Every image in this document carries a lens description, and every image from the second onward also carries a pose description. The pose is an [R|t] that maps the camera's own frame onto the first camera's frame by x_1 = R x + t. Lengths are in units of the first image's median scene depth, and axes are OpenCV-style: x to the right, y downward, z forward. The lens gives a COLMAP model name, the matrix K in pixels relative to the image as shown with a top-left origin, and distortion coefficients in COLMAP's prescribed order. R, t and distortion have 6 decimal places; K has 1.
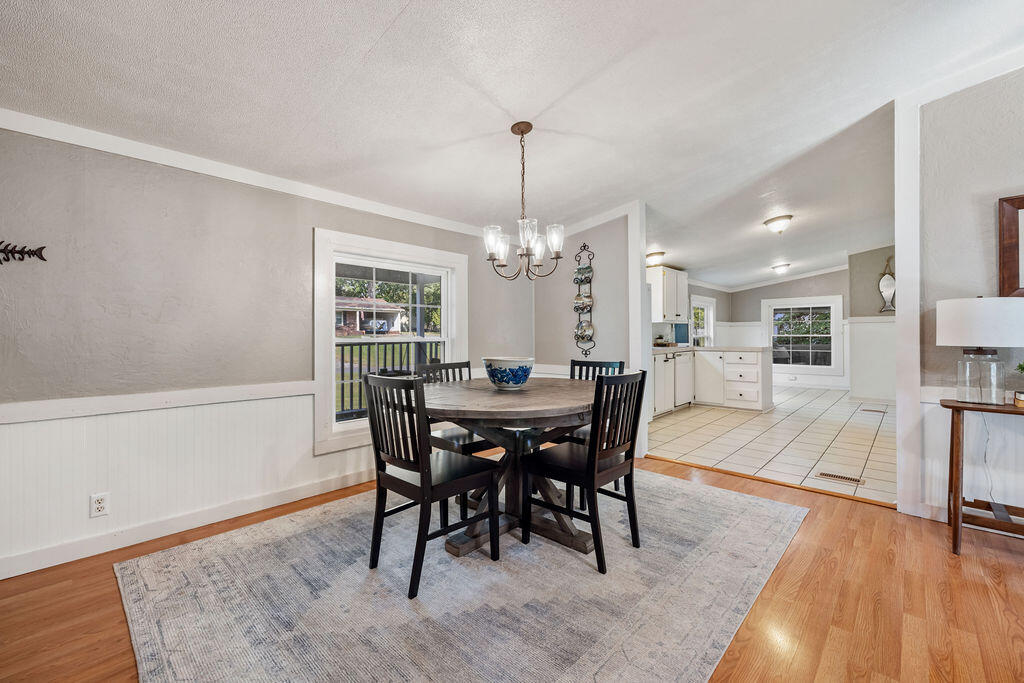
lens RADIAL K [[431.4, 0, 511.8], [0, 431.4, 334.4], [0, 0, 1]] dist [0.002725, -0.000052]
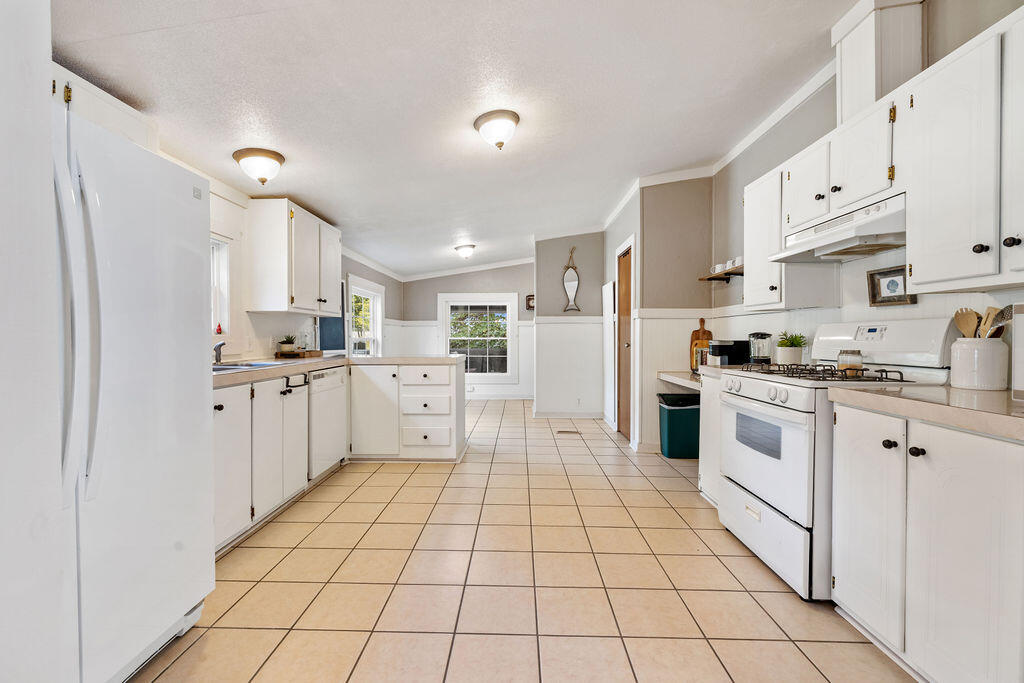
lens RADIAL K [[431.4, 0, 511.8], [0, 431.4, 340.7], [0, 0, 1]] dist [0.002725, -0.000052]
pose [[0.740337, -0.001813, 0.672233, 0.151221], [-0.003637, 0.999971, 0.006703, 0.001284], [-0.672226, -0.007407, 0.740309, 0.334172]]
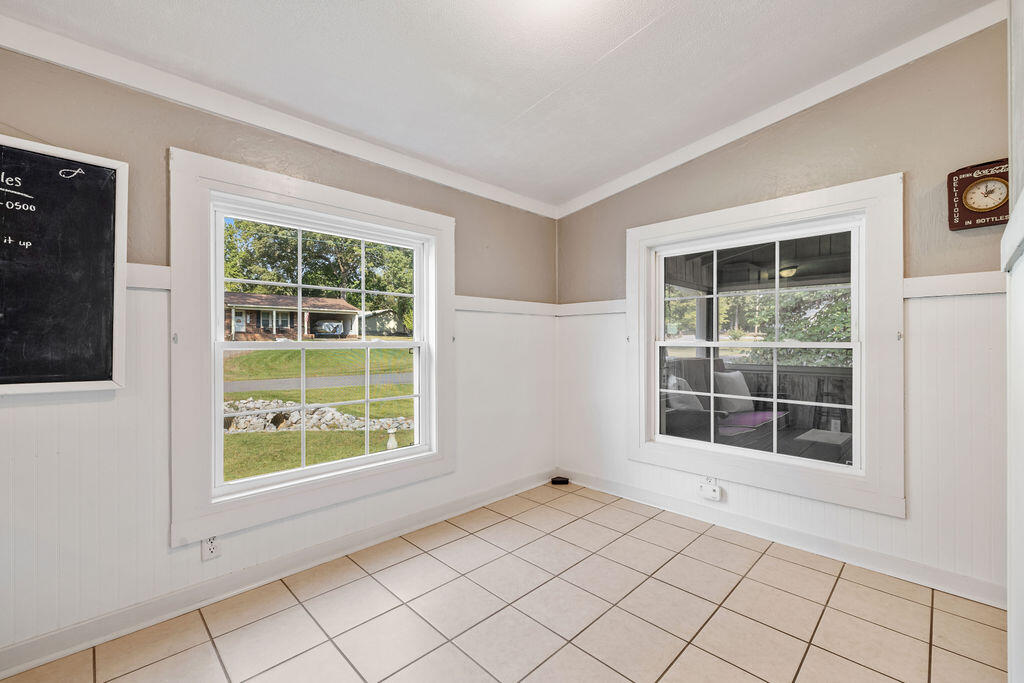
lens RADIAL K [[431.4, 0, 507.6], [0, 431.4, 343.4], [0, 0, 1]] dist [0.002725, -0.000052]
pose [[0.996204, 0.007474, -0.086732, 0.547865], [-0.006853, 0.999949, 0.007457, 0.000989], [0.086783, -0.006834, 0.996204, 0.715364]]
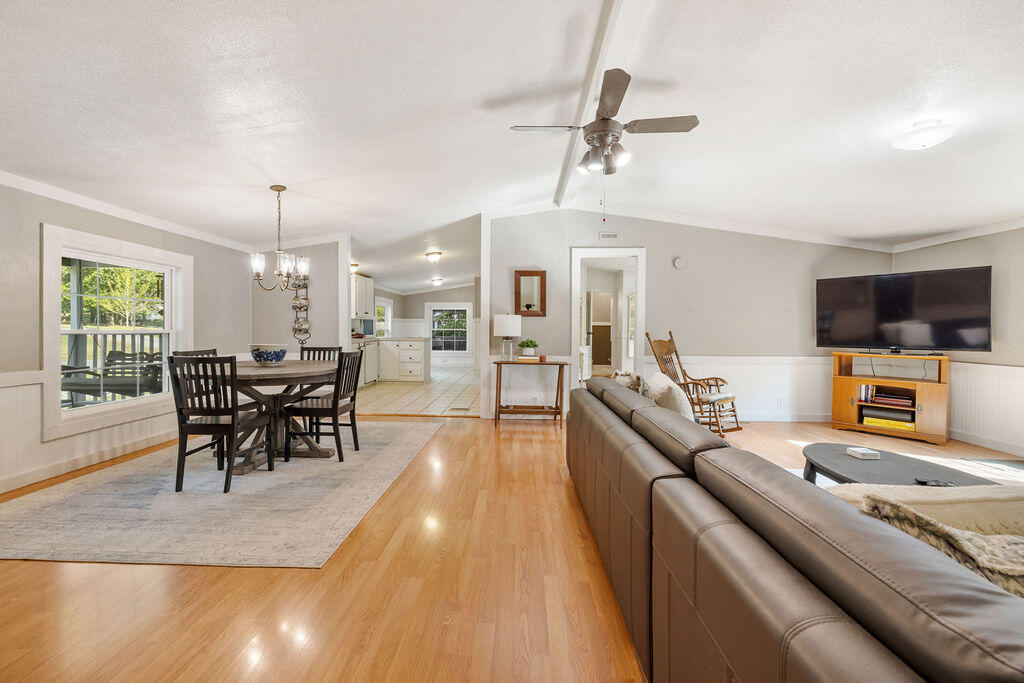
lens RADIAL K [[431.4, 0, 509.5], [0, 431.4, 332.0], [0, 0, 1]] dist [0.002725, -0.000052]
pose [[0.754699, 0.003817, 0.656060, -0.104244], [-0.011786, 0.999901, 0.007740, -0.002596], [-0.655965, -0.013574, 0.754669, -0.189329]]
